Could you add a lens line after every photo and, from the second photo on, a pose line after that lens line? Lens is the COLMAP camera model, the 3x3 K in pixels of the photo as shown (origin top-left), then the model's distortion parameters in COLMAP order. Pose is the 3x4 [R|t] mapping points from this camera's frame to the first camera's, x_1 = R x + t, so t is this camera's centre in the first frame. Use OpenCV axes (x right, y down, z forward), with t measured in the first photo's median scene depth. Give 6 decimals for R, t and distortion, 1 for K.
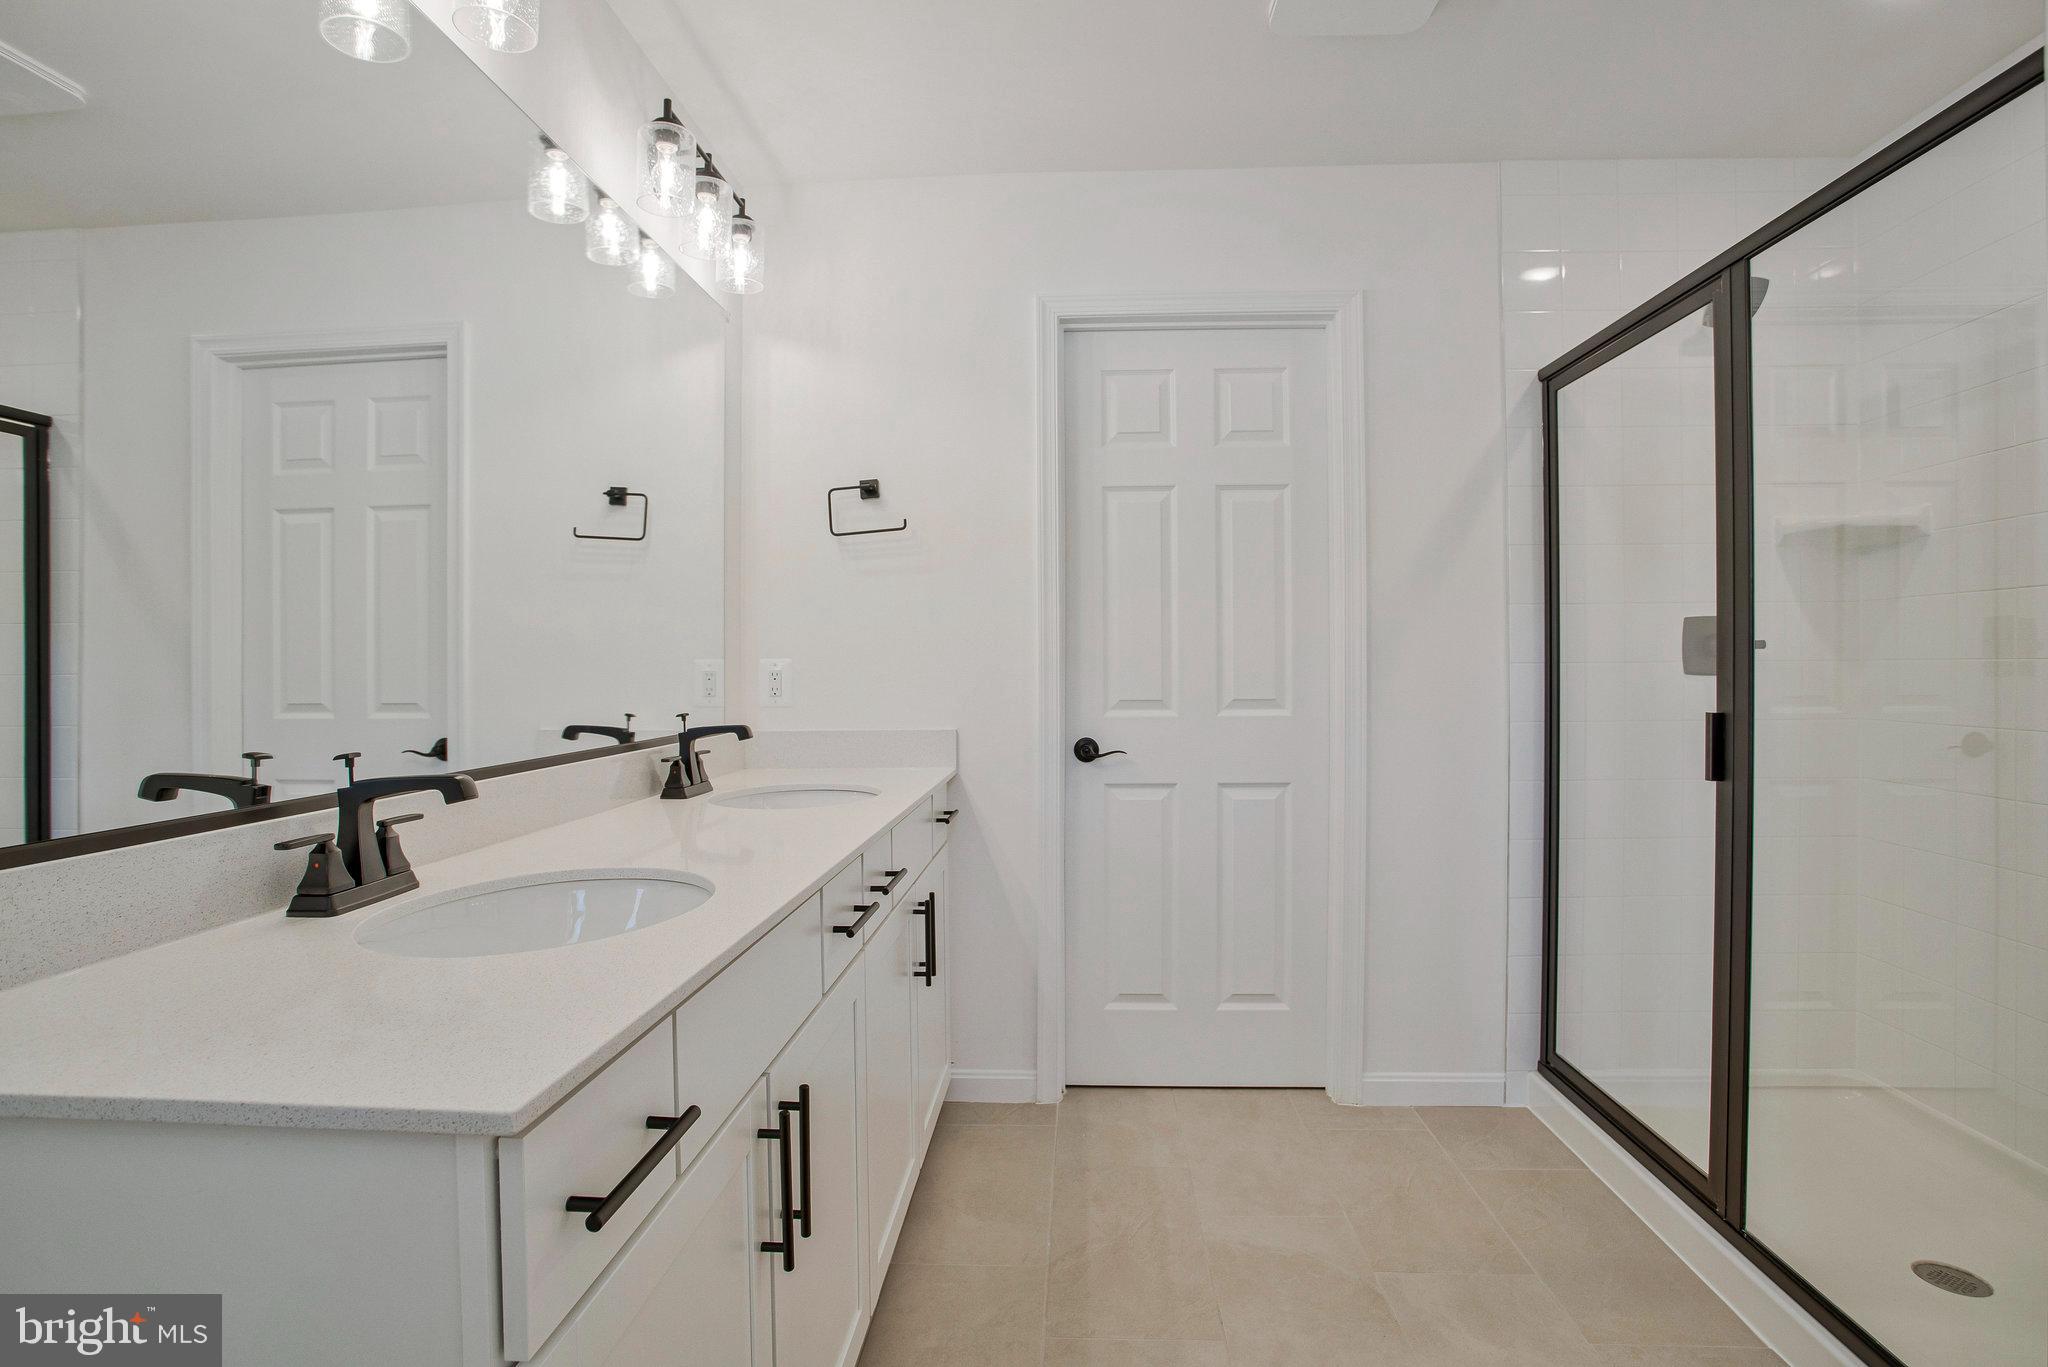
lens RADIAL K [[1019.0, 0, 1022.3], [0, 1019.0, 676.4], [0, 0, 1]] dist [-0.076090, 0.032509]
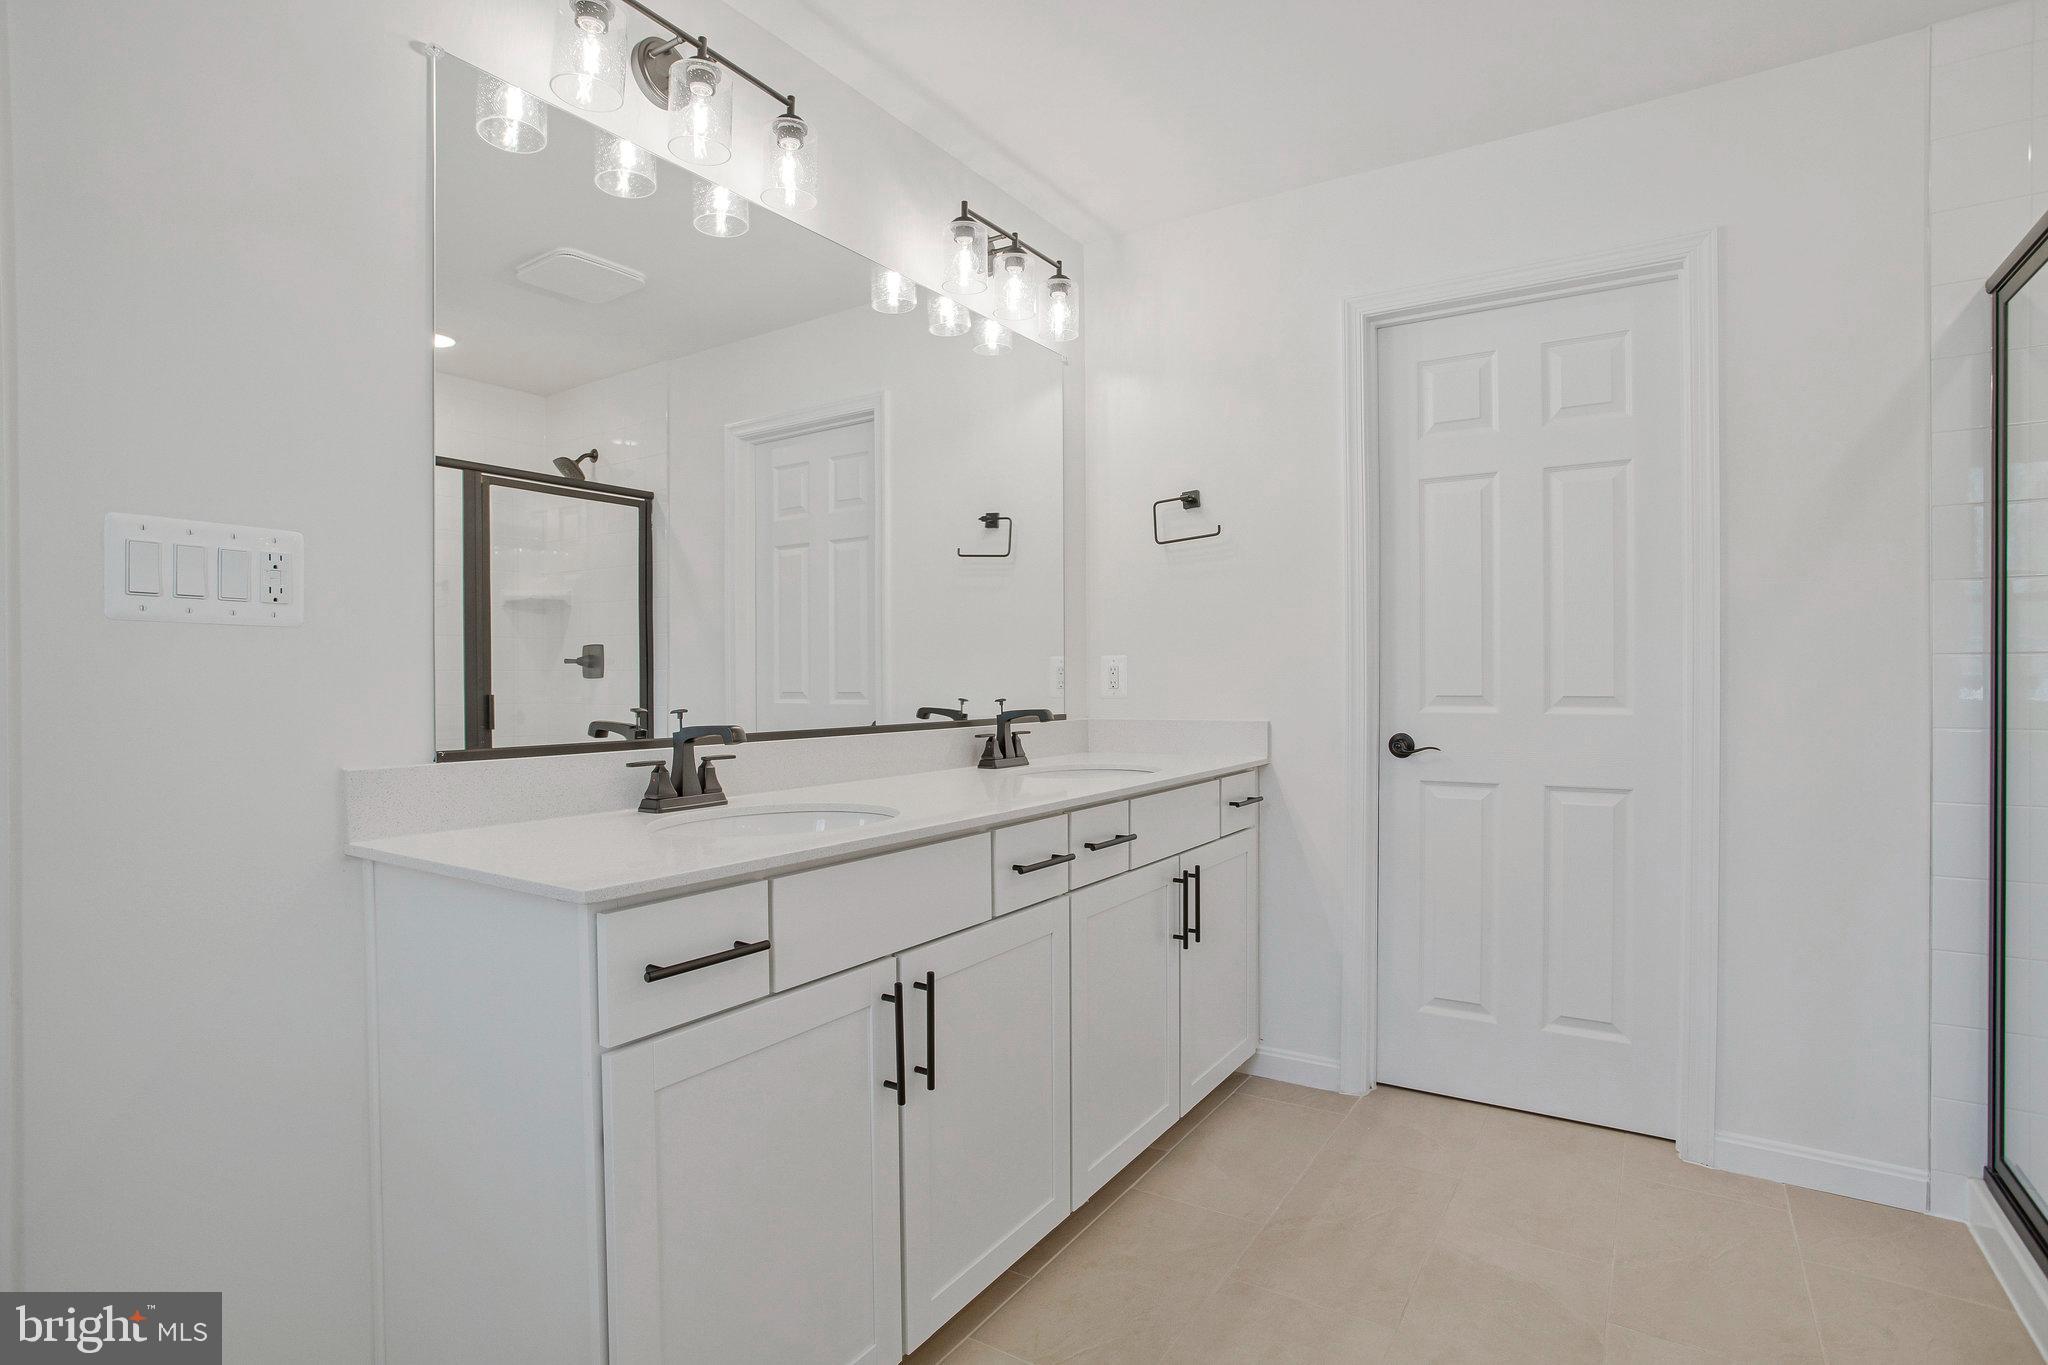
lens RADIAL K [[1019.0, 0, 1022.3], [0, 1019.0, 675.4], [0, 0, 1]] dist [-0.076090, 0.032509]
pose [[0.870191, 0.003790, -0.492699, 0.231046], [-0.008076, 0.999946, -0.006571, 0.013436], [0.492648, 0.009697, 0.870175, -0.037688]]
